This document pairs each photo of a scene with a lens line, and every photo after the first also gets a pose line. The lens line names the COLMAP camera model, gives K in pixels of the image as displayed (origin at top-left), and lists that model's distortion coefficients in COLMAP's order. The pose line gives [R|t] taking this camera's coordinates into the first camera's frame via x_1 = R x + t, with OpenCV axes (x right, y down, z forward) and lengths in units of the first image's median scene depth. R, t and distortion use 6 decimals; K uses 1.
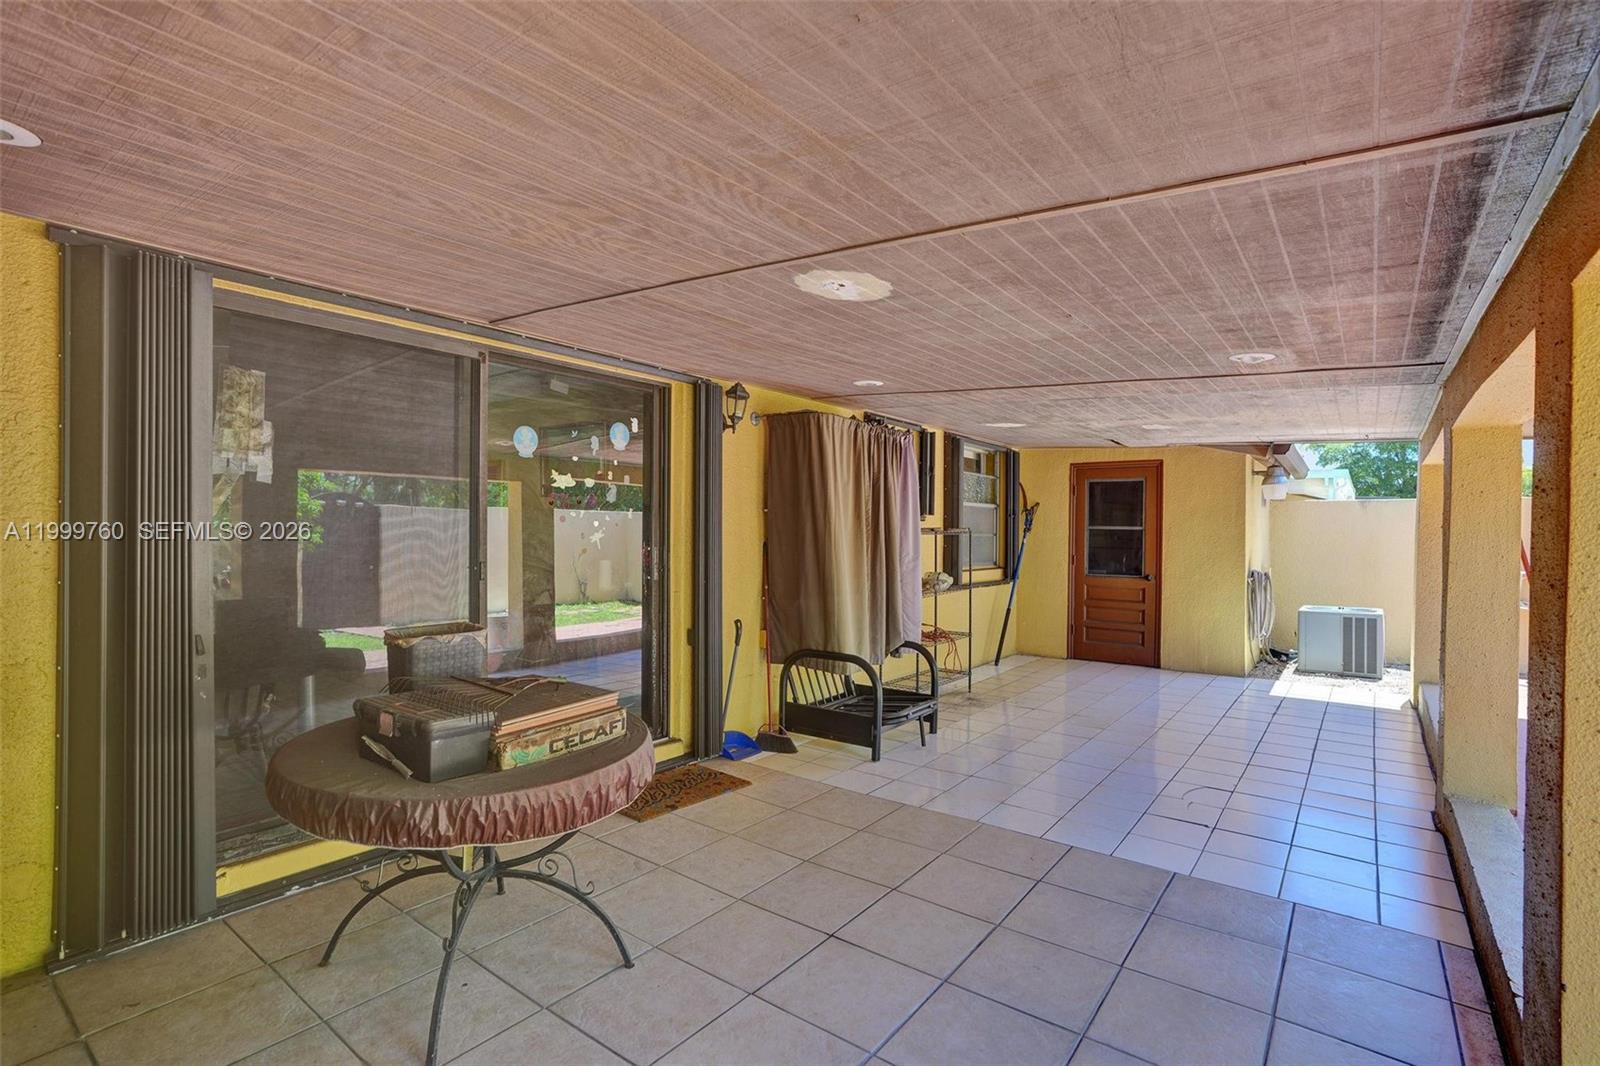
lens RADIAL K [[751.5, 0, 800.0], [0, 751.5, 533.0], [0, 0, 1]] dist [-0.008126, 0.000928]
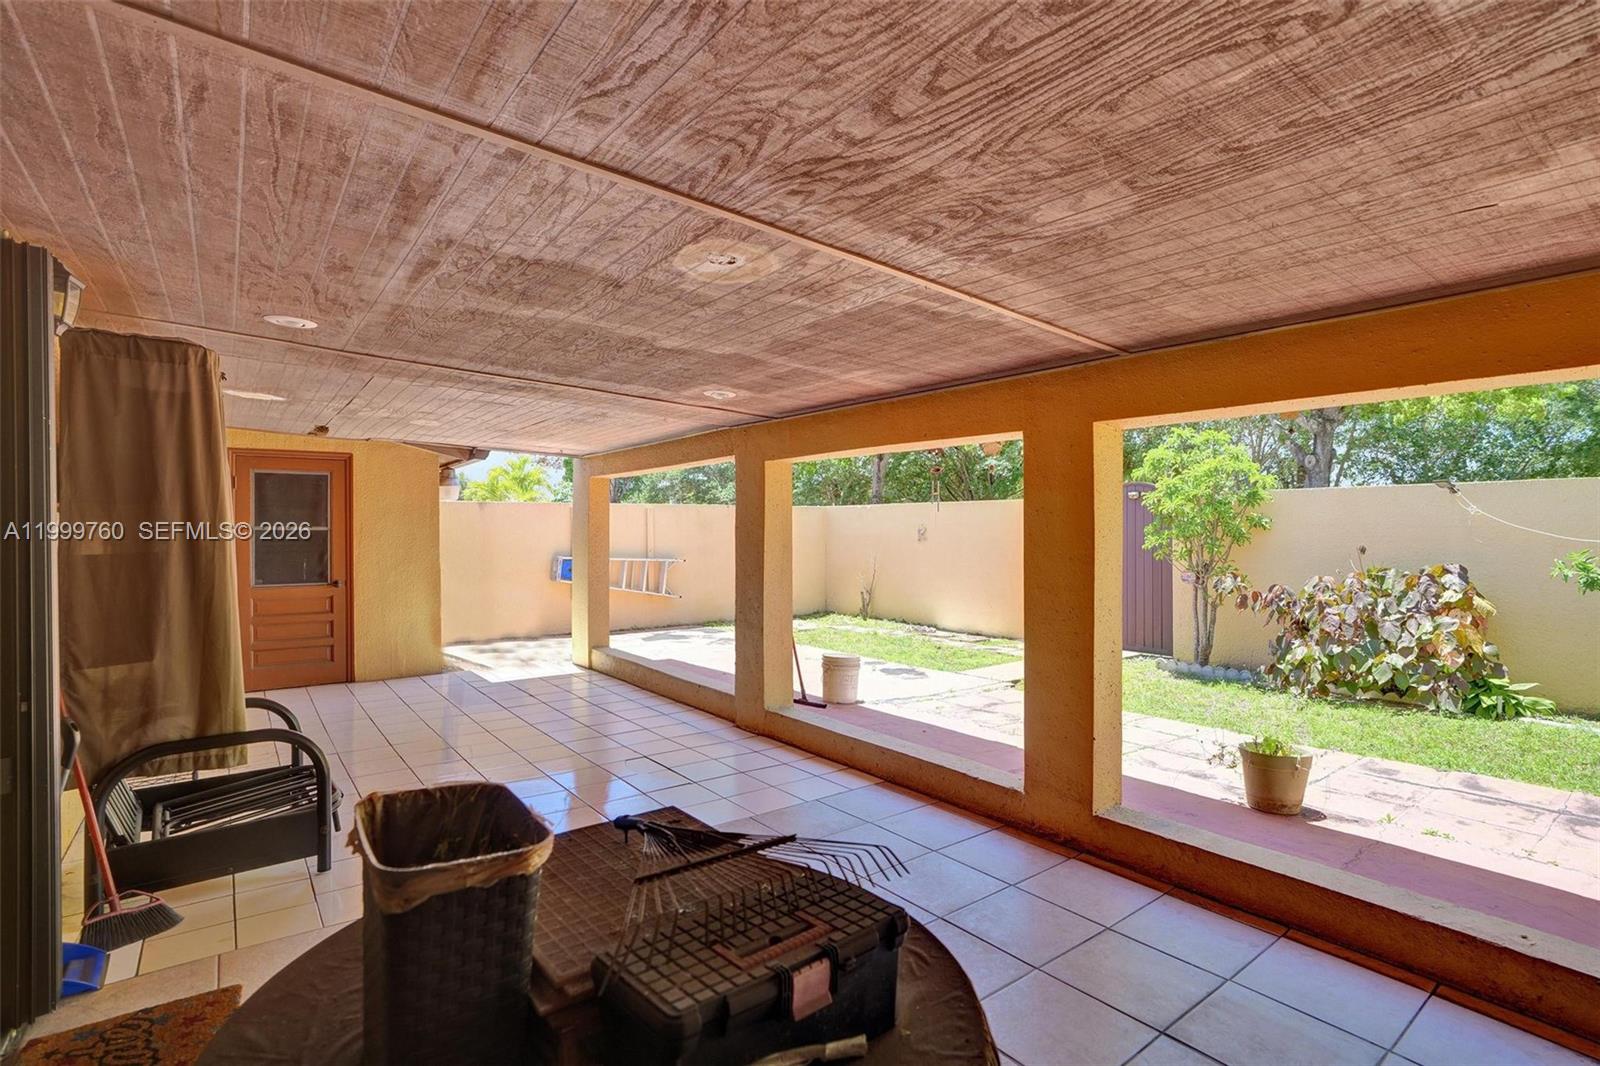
lens RADIAL K [[766.1, 0, 804.6], [0, 766.1, 528.0], [0, 0, 1]] dist [-0.044175, 0.024011]
pose [[0.260576, -0.002946, 0.965449, -0.422885], [0.002640, 0.999994, 0.002339, -0.012626], [-0.965450, 0.001939, 0.260582, 0.365421]]
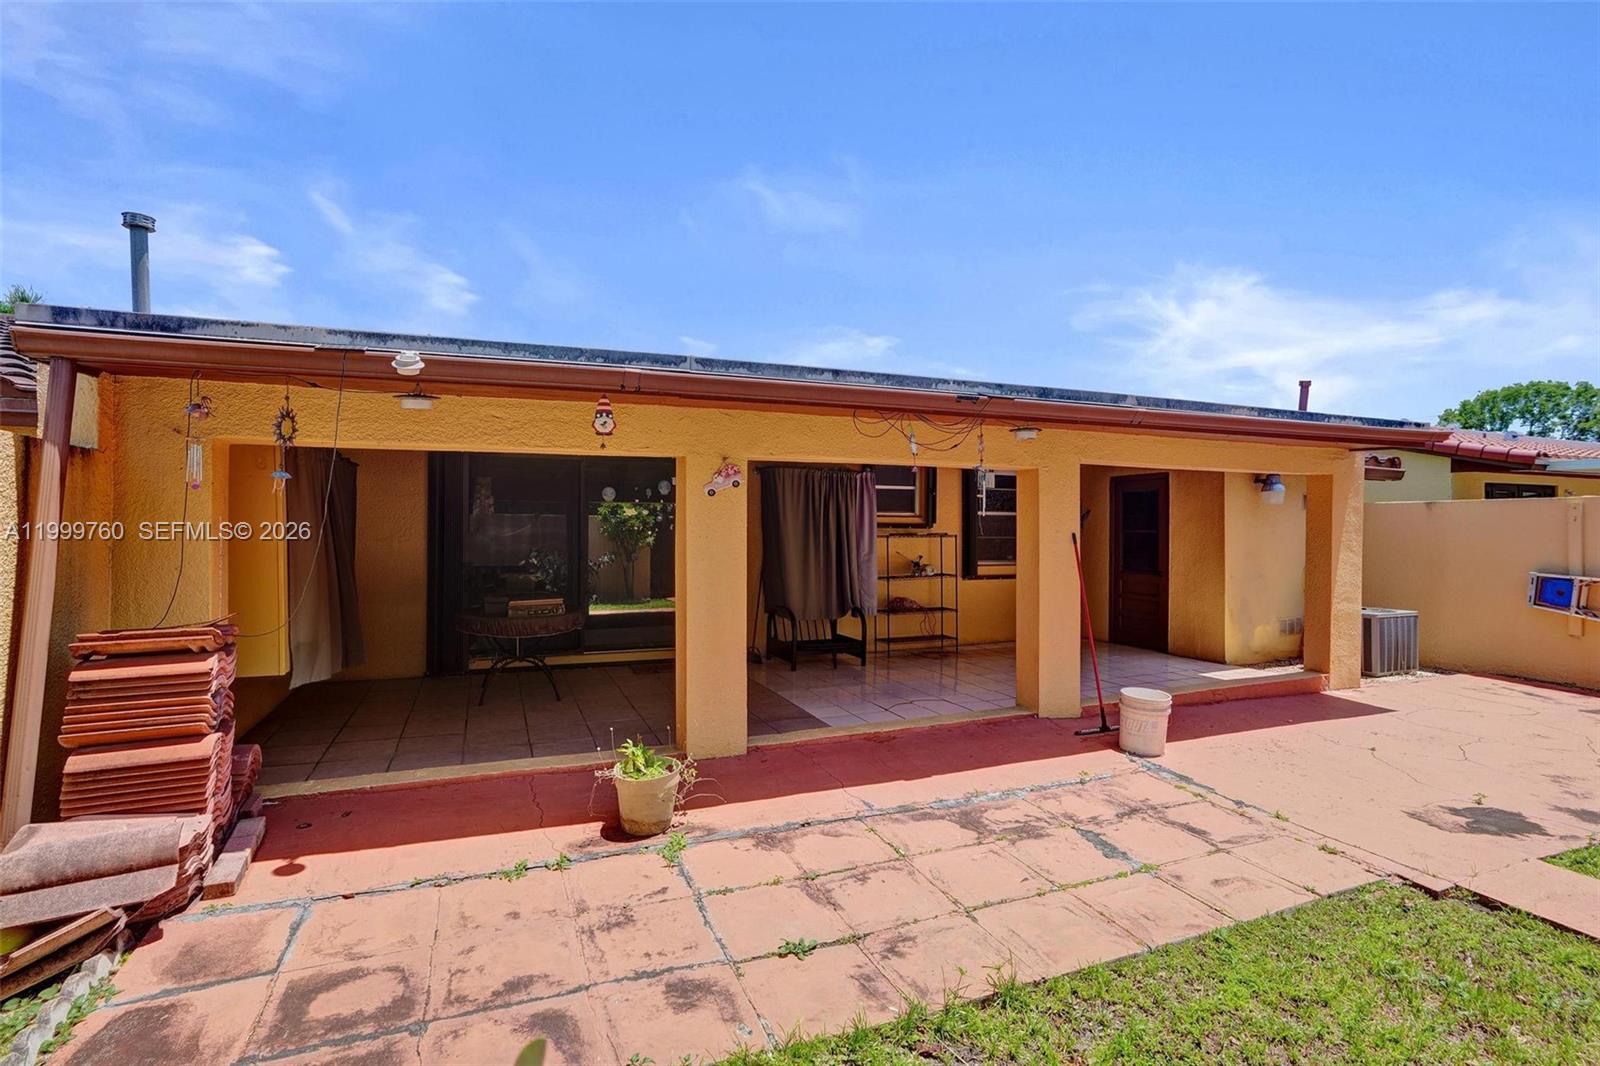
lens RADIAL K [[767.4, 0, 805.7], [0, 767.4, 507.8], [0, 0, 1]] dist [-0.045469, 0.024261]
pose [[0.863562, -0.015937, -0.503990, 0.923316], [0.001711, 0.999587, -0.028676, -0.014797], [0.504239, 0.023901, 0.863233, -0.446050]]
